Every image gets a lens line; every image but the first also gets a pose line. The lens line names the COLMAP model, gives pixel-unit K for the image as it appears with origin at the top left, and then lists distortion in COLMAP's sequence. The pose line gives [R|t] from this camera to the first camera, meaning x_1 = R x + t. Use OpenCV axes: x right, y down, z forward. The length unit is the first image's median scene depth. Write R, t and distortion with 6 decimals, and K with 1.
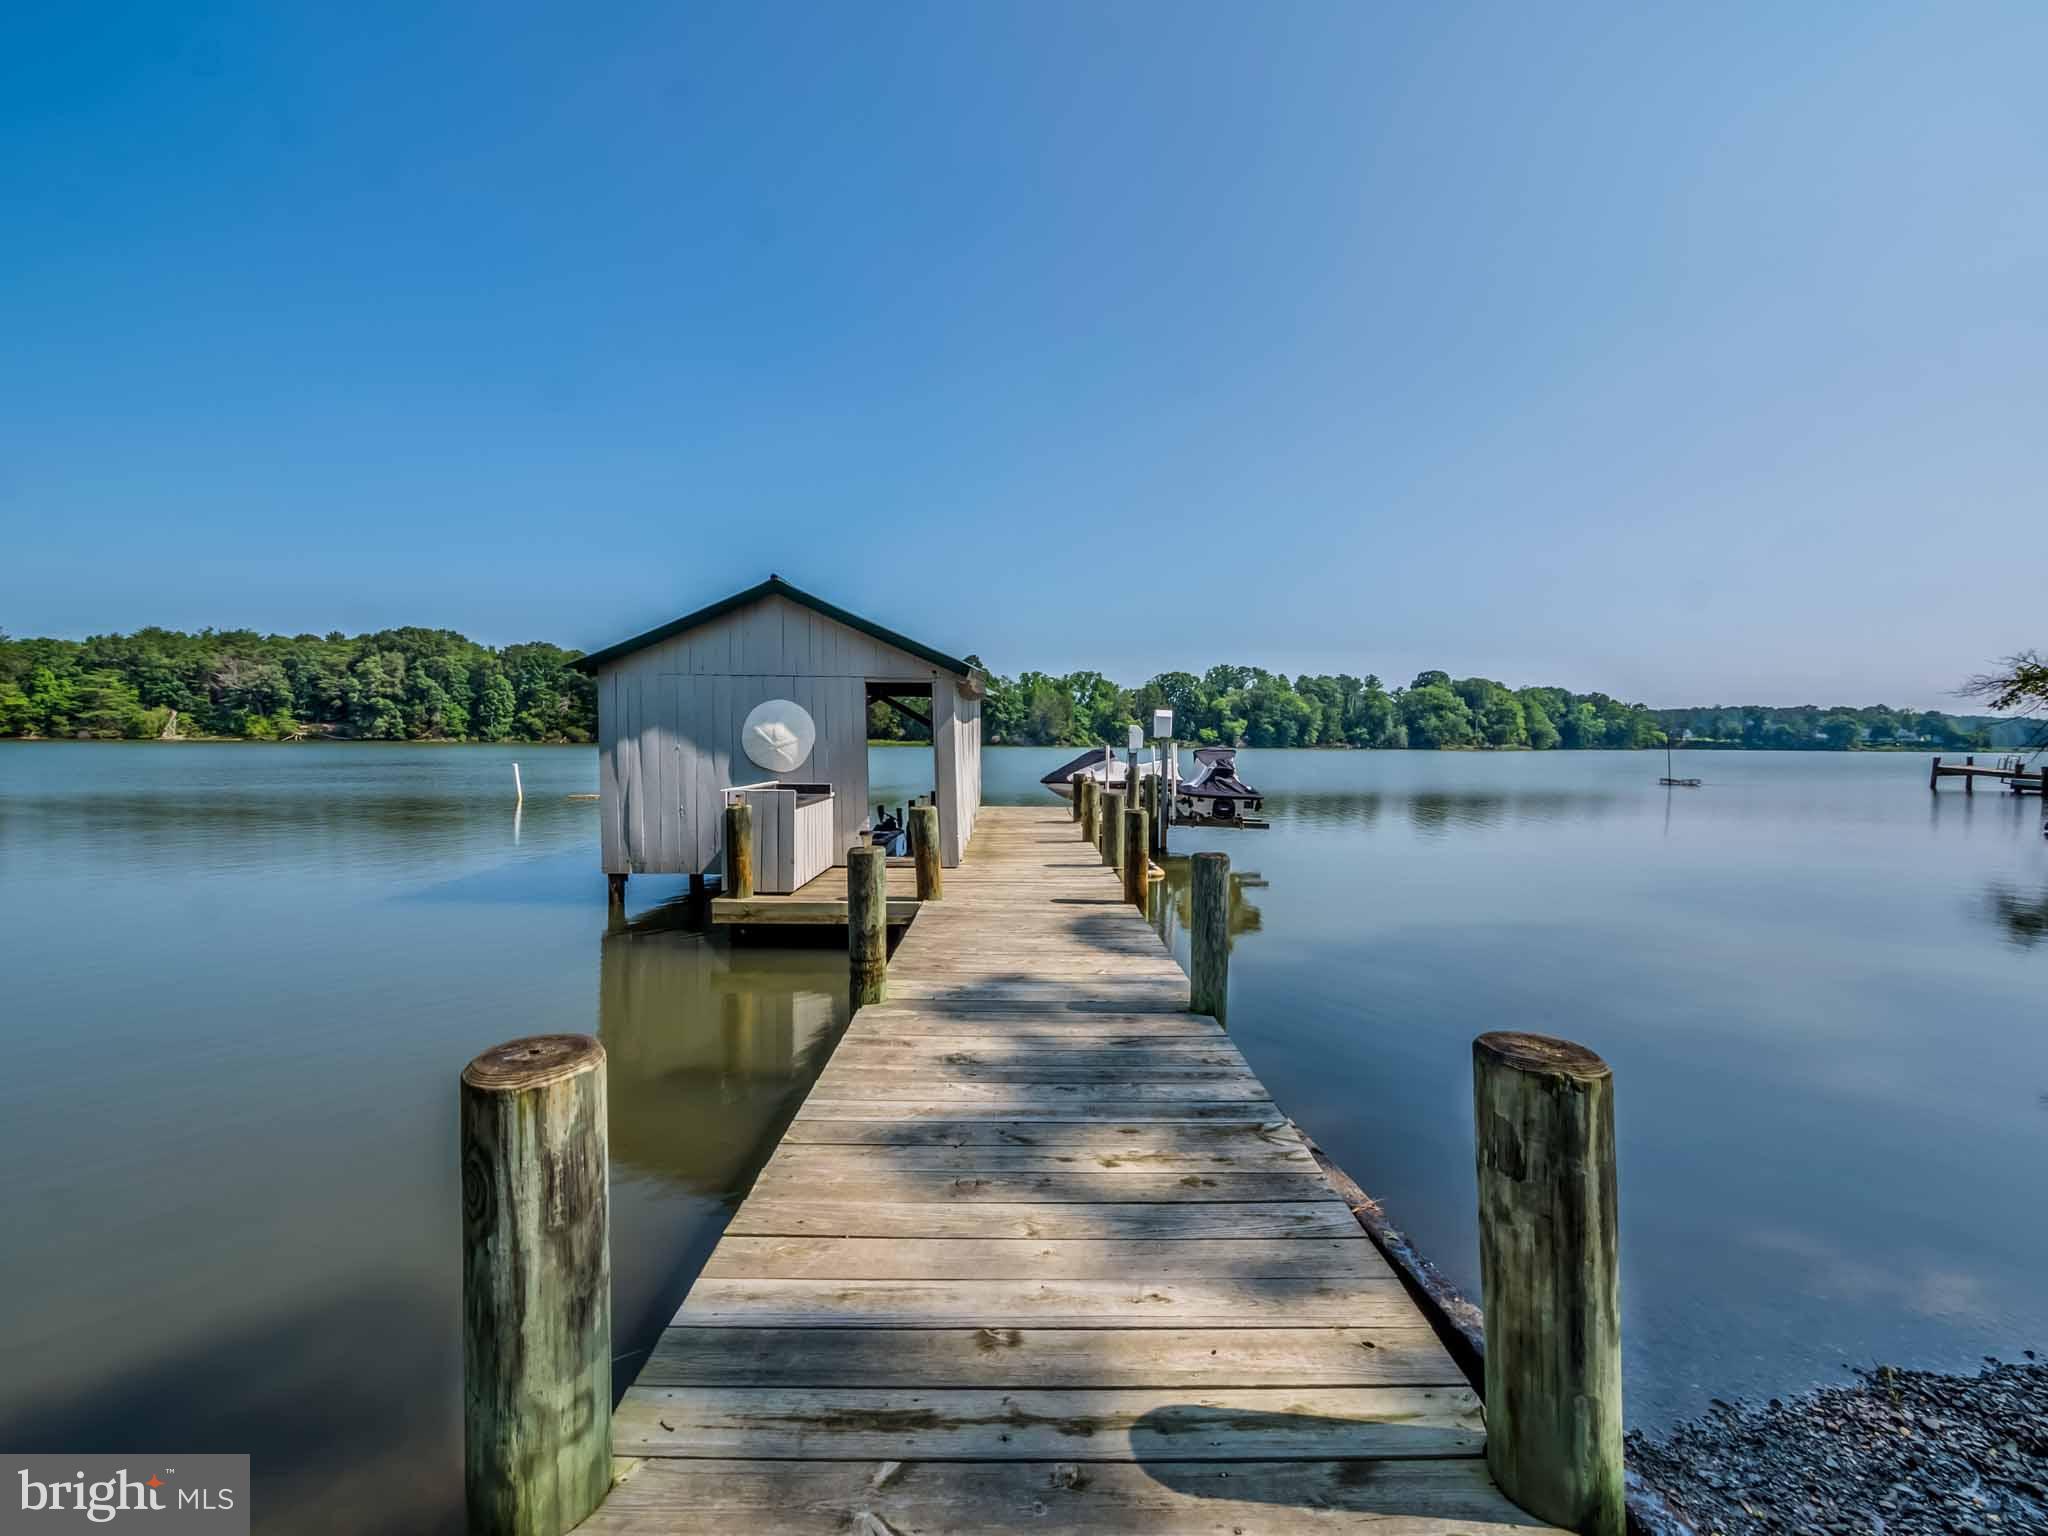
lens RADIAL K [[872.5, 0, 1029.1], [0, 872.5, 755.6], [0, 0, 1]] dist [0.001858, -0.000483]
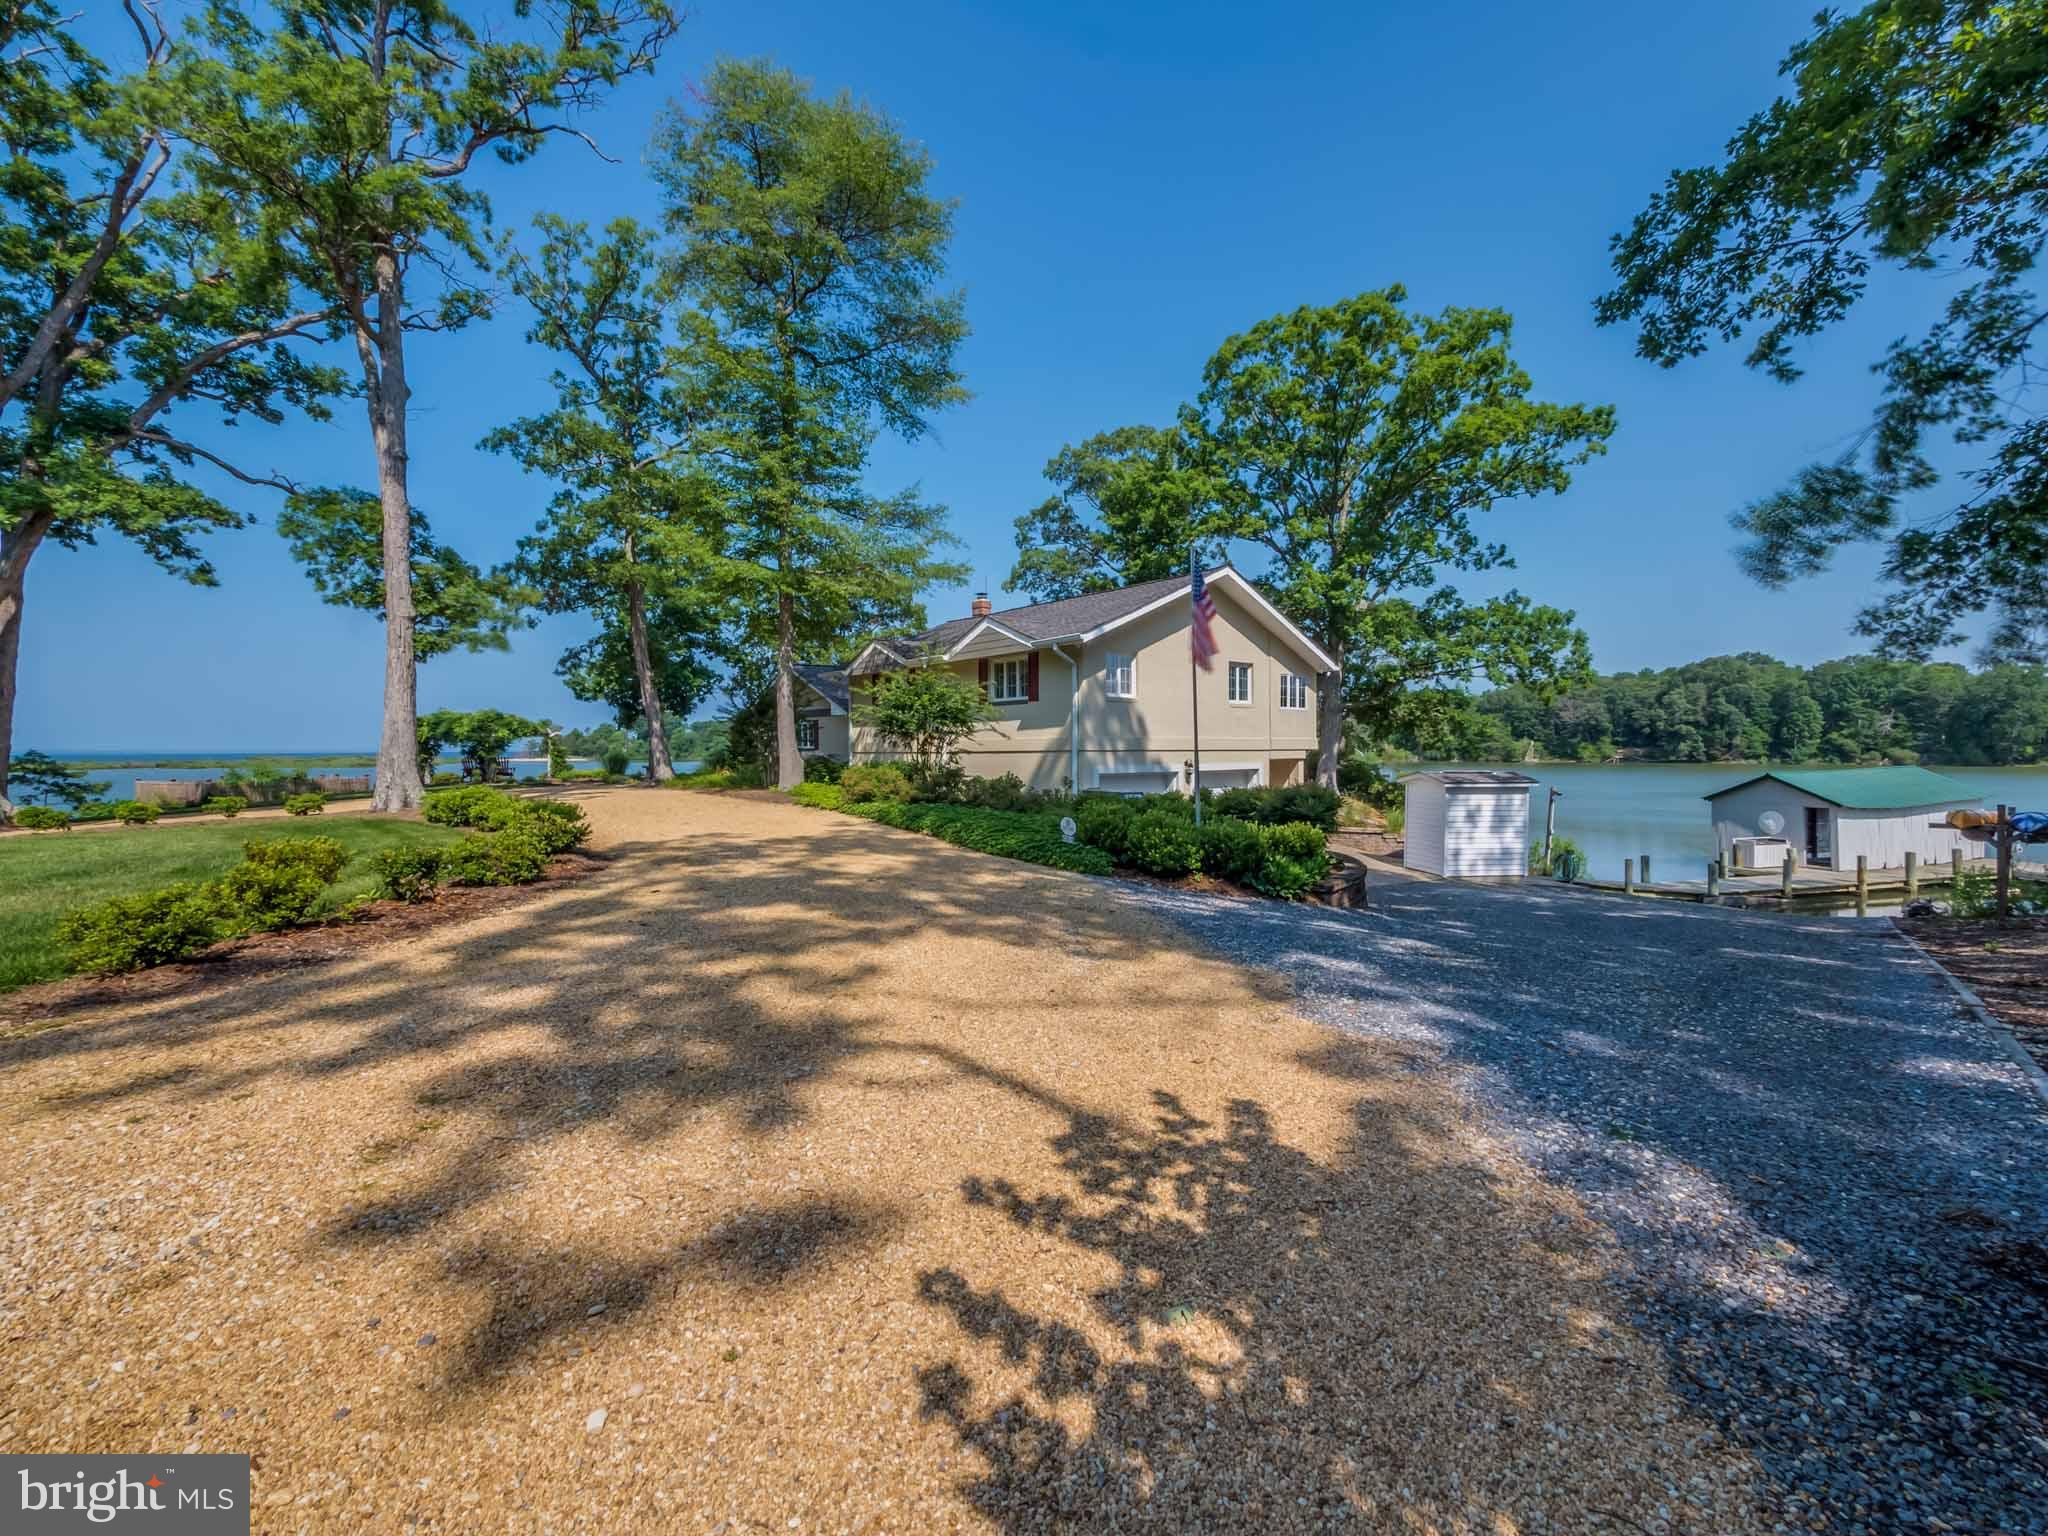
lens RADIAL K [[872.5, 0, 1022.0], [0, 872.5, 761.7], [0, 0, 1]] dist [0.001858, -0.000483]
pose [[0.275043, 0.004337, -0.961422, 0.104789], [-0.009572, 0.999953, 0.001772, -0.011749], [0.961384, 0.008715, 0.275072, -0.129361]]
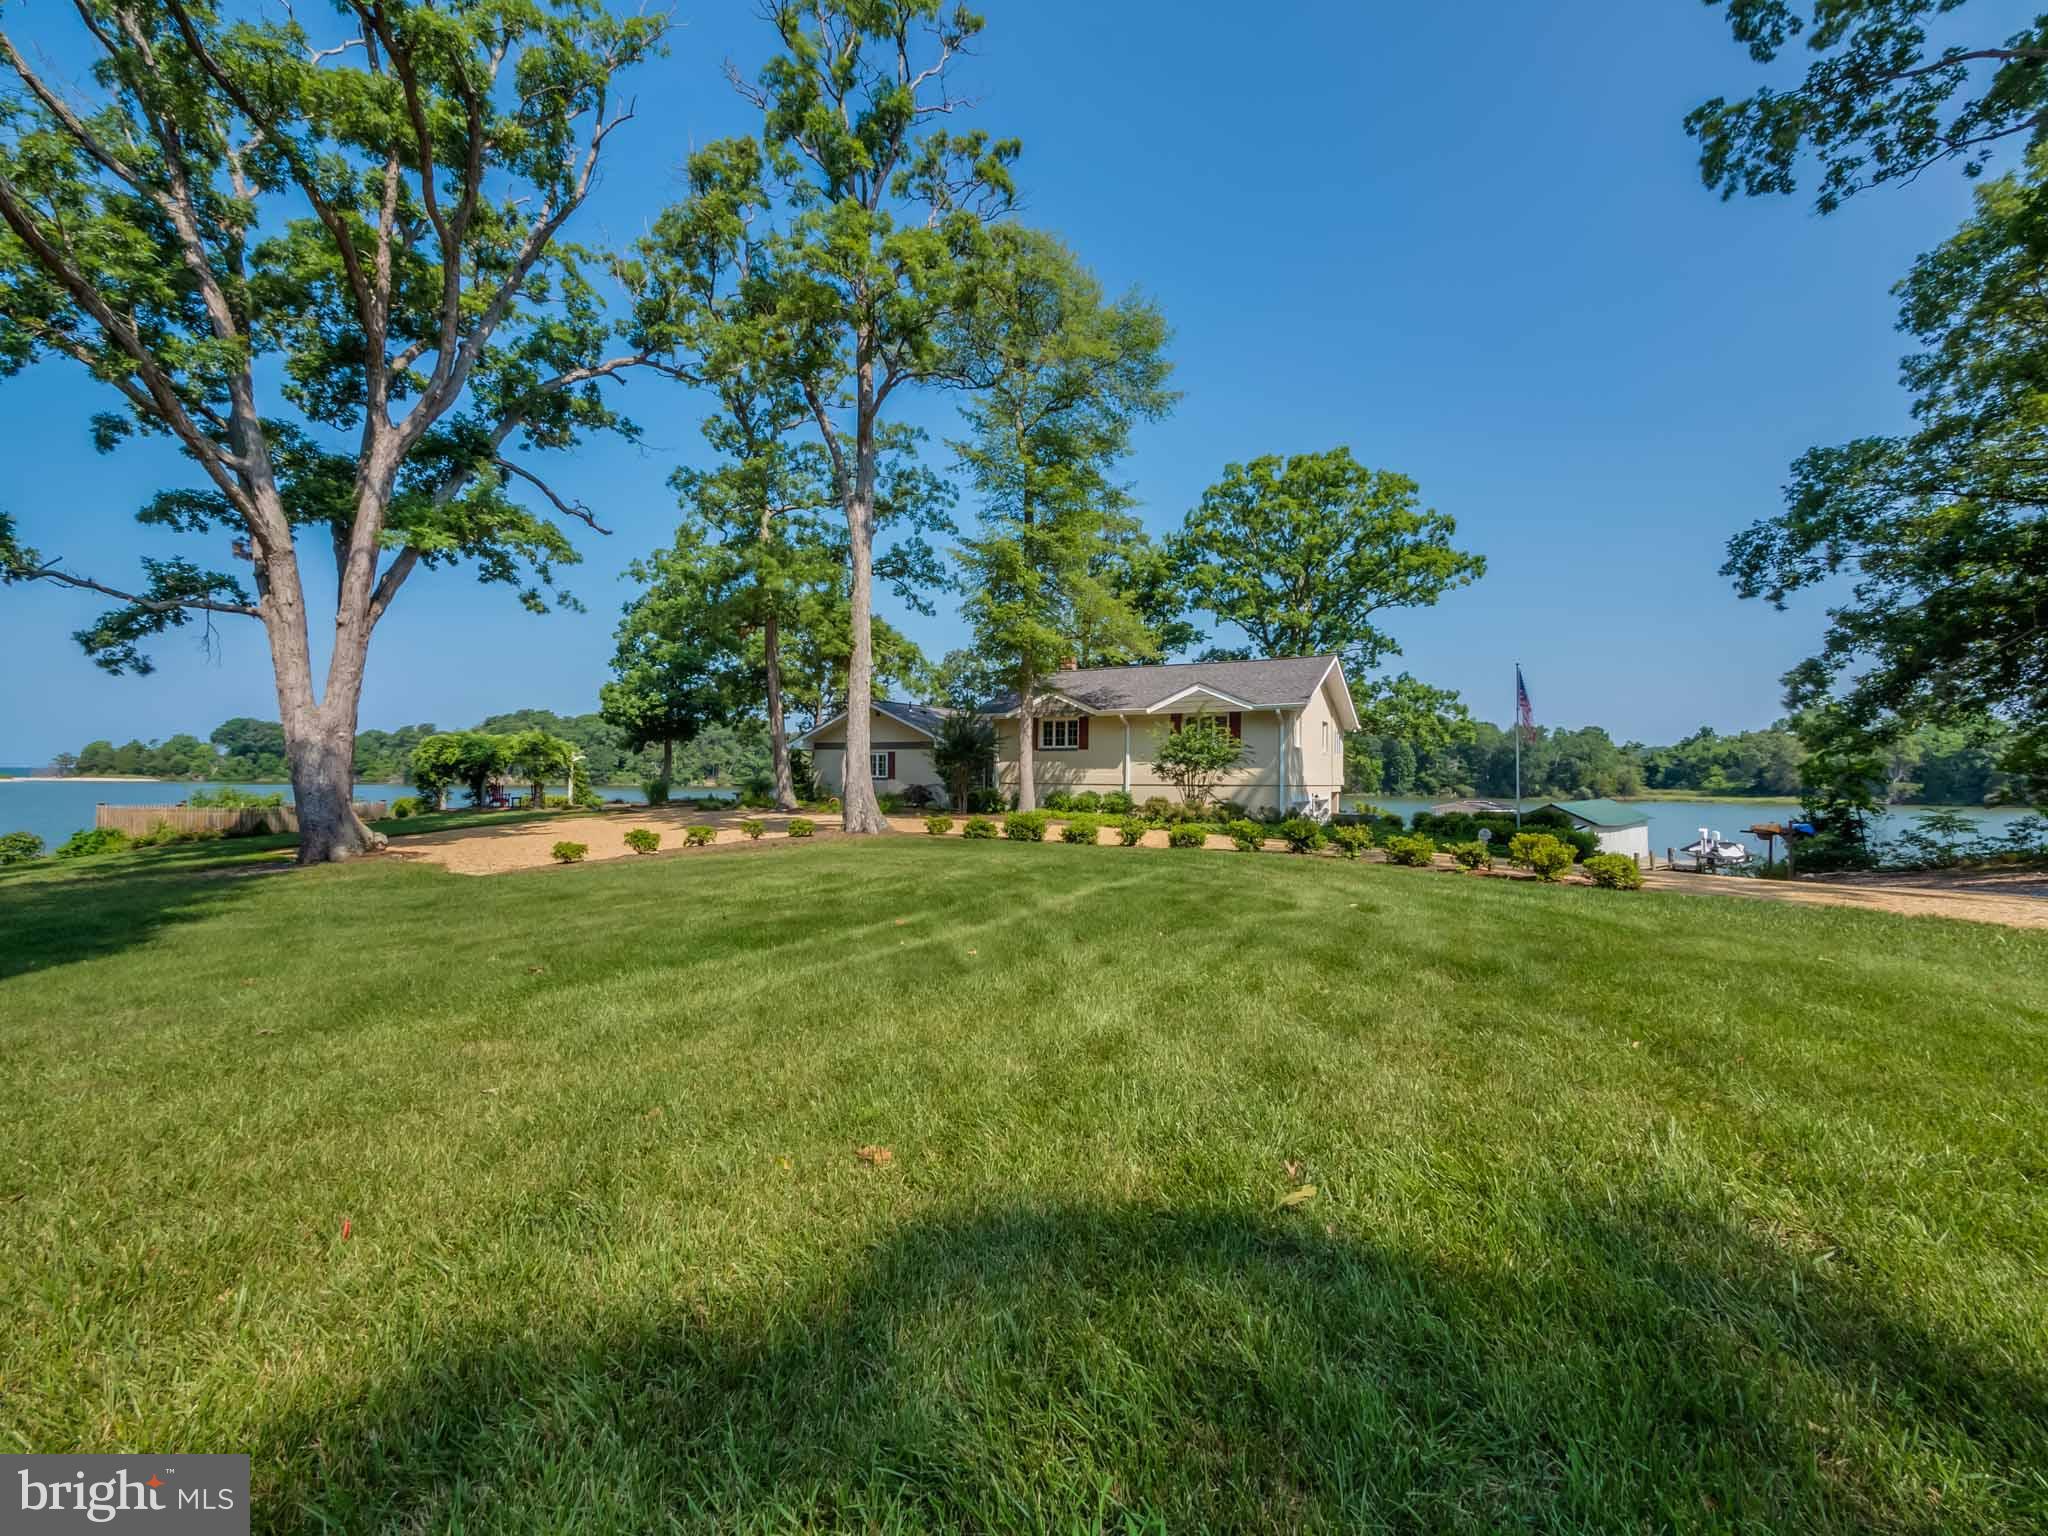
lens RADIAL K [[872.5, 0, 1029.0], [0, 872.5, 768.3], [0, 0, 1]] dist [0.001858, -0.000483]
pose [[0.598155, -0.011116, -0.801303, 0.096235], [-0.018559, 0.999443, -0.027719, -0.010928], [0.801165, 0.031451, 0.597616, -0.219246]]
